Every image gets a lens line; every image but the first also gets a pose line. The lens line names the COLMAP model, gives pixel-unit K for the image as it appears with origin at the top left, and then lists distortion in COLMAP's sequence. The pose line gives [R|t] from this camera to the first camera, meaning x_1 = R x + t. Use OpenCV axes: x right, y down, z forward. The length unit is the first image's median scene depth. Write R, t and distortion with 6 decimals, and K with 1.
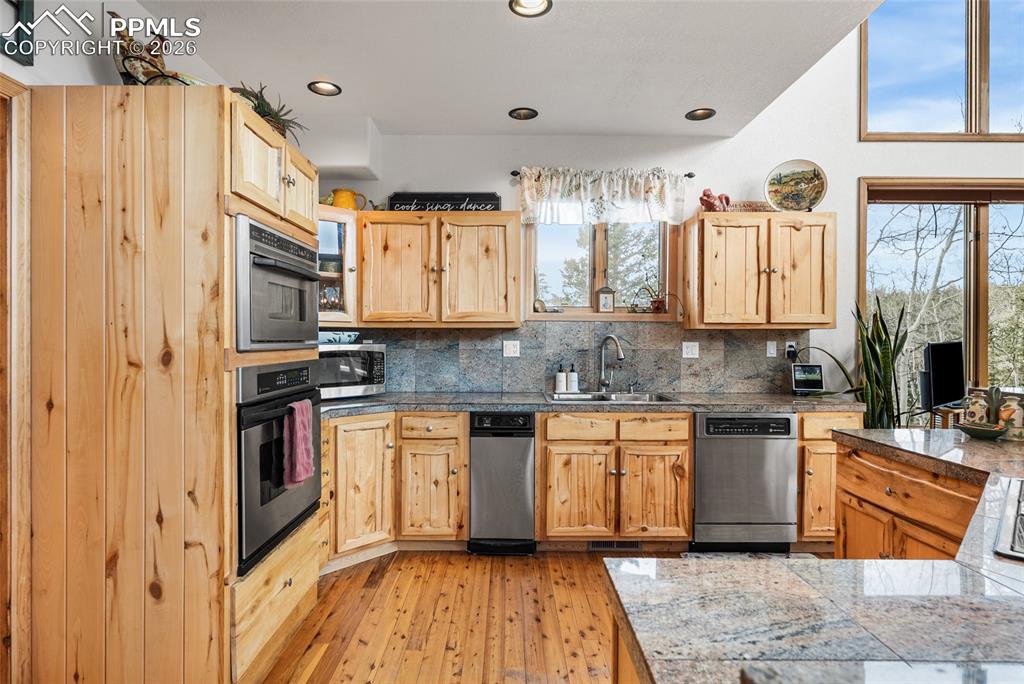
lens RADIAL K [[548.8, 0, 516.8], [0, 548.8, 342.4], [0, 0, 1]] dist [-0.004319, 0.002551]
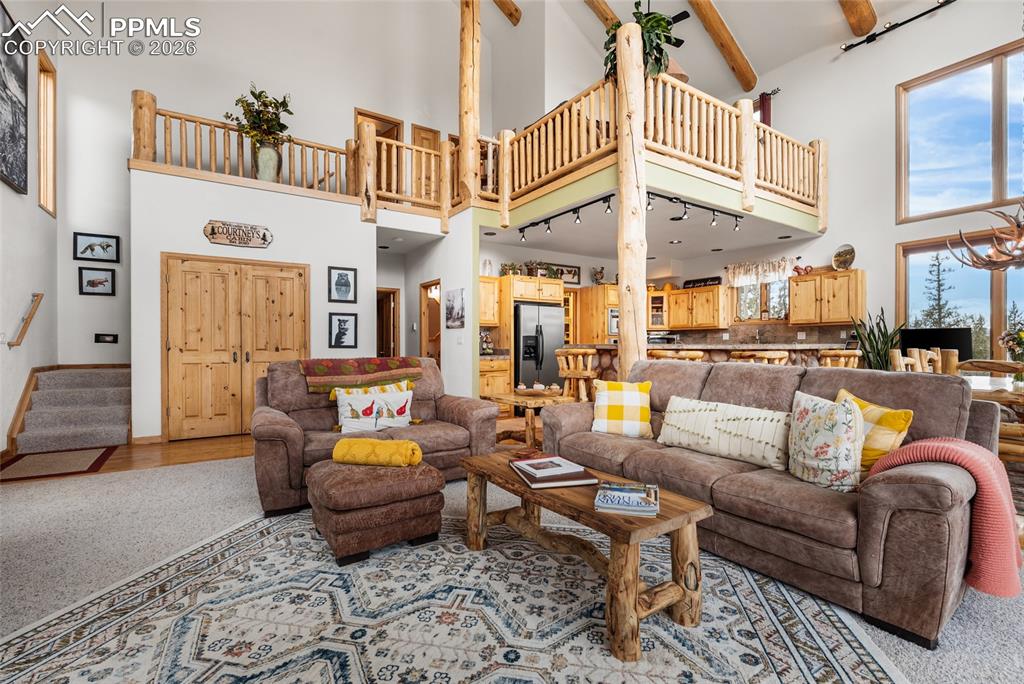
lens RADIAL K [[458.8, 0, 510.6], [0, 458.8, 346.5], [0, 0, 1]] dist [-0.009023, 0.001870]
pose [[0.550508, -0.001344, -0.834829, 1.324219], [-0.002072, 0.999993, -0.002976, 0.072176], [0.834827, 0.003368, 0.550502, -1.094351]]
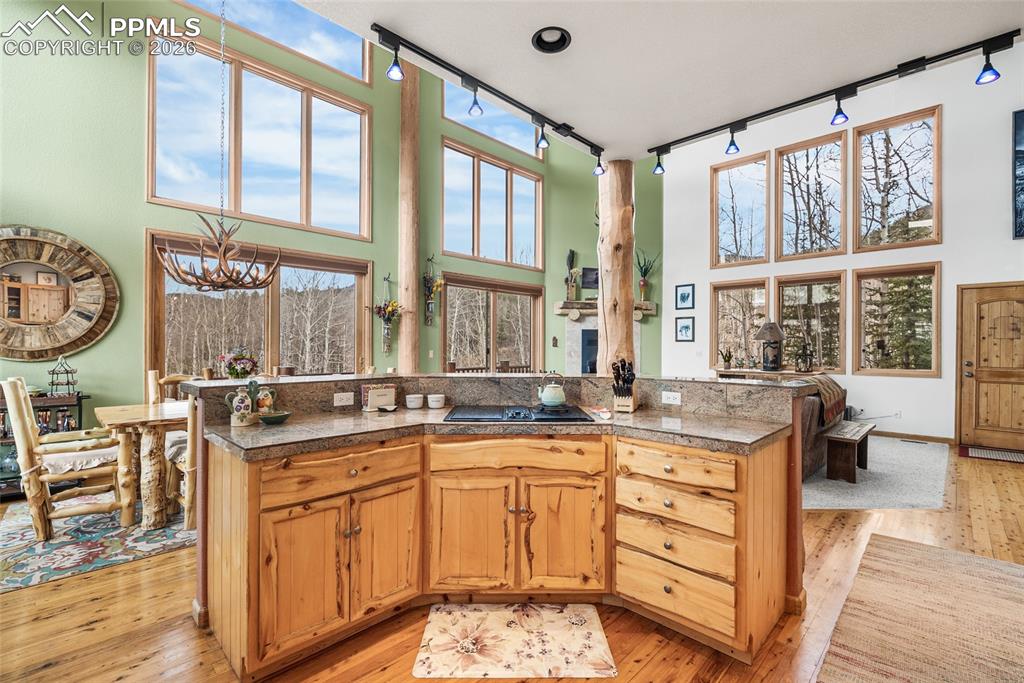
lens RADIAL K [[458.8, 0, 511.2], [0, 458.8, 347.7], [0, 0, 1]] dist [-0.009023, 0.001870]
pose [[-0.713814, -0.015065, 0.700173, -0.127342], [-0.007015, 0.999872, 0.014361, -0.004711], [-0.700300, 0.005339, -0.713829, 0.803567]]
